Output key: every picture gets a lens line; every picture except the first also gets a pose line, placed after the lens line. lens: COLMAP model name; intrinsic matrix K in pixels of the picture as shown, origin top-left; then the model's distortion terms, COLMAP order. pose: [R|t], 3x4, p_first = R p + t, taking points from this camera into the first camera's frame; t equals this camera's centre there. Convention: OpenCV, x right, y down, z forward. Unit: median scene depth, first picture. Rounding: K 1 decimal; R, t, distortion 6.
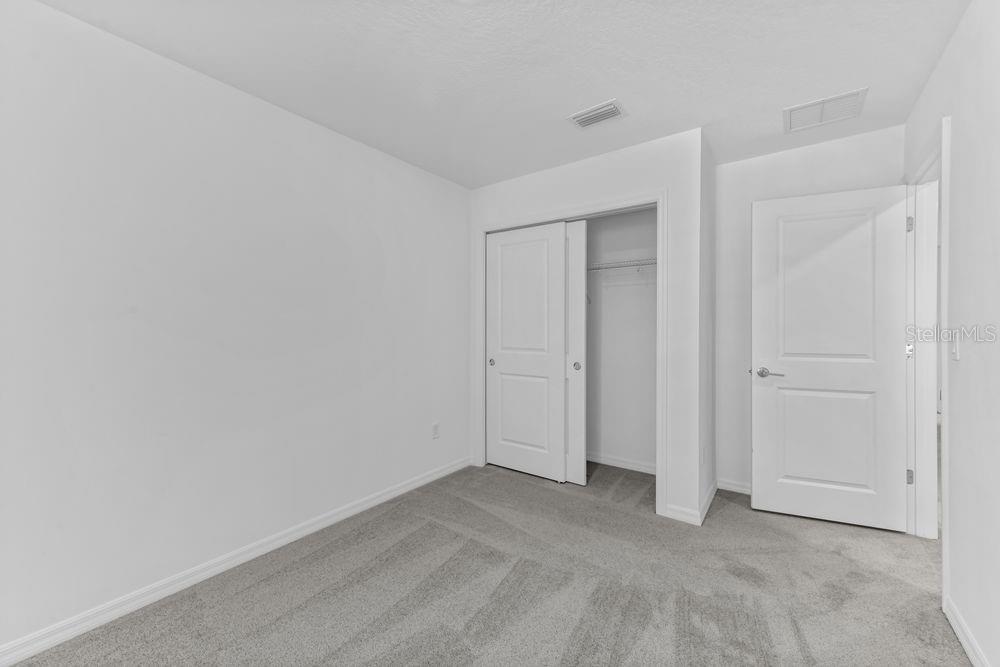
lens RADIAL K [[401.8, 0, 499.9], [0, 401.8, 331.0], [0, 0, 1]] dist [0.013736, -0.000194]
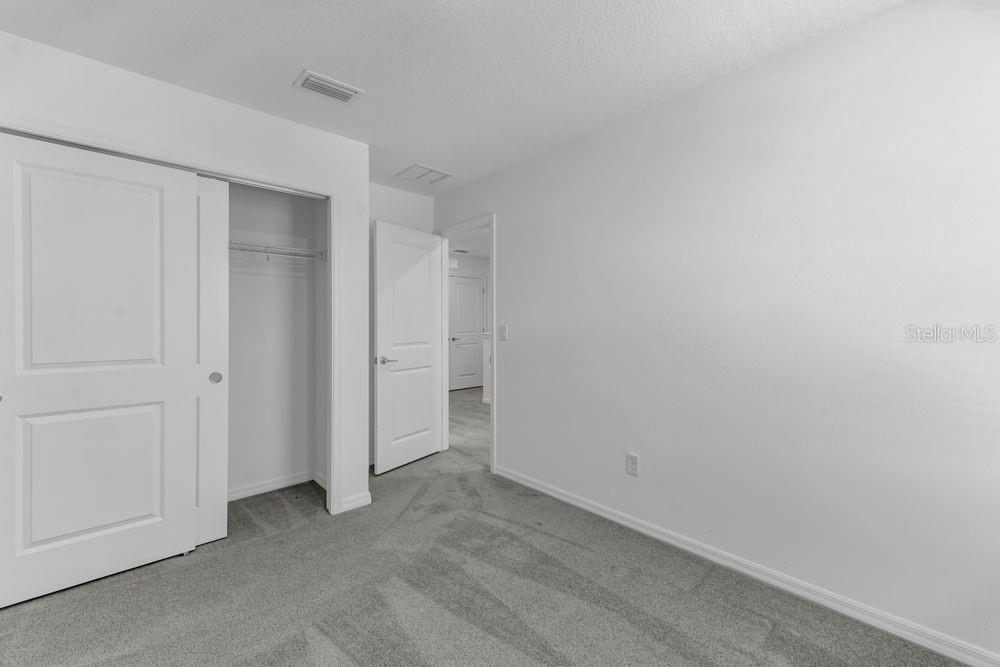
lens RADIAL K [[429.7, 0, 501.4], [0, 429.7, 322.6], [0, 0, 1]] dist [0.015926, -0.000049]
pose [[0.174380, 0.002328, 0.984676, -0.612977], [0.013877, 0.999892, -0.004822, -0.001590], [-0.984581, 0.014505, 0.174329, 0.439299]]
